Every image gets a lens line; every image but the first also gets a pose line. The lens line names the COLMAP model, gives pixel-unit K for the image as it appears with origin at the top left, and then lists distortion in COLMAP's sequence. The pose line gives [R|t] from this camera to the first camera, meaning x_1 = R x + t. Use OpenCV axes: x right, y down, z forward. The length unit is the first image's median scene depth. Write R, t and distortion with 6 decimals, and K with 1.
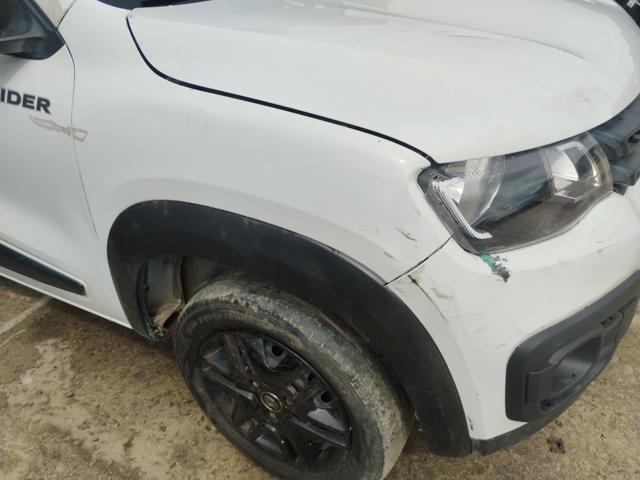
lens RADIAL K [[532.3, 0, 319.4], [0, 532.3, 236.1], [0, 0, 1]] dist [0.063530, -0.084899]
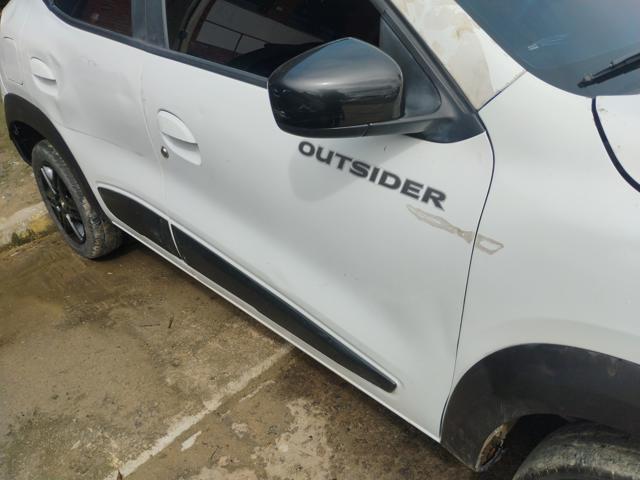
lens RADIAL K [[532.3, 0, 319.4], [0, 532.3, 236.1], [0, 0, 1]] dist [0.063530, -0.084899]
pose [[0.964072, 0.135006, -0.228774, -0.317290], [-0.136510, 0.990595, 0.009315, -0.109407], [0.227880, 0.022250, 0.973435, 0.103951]]
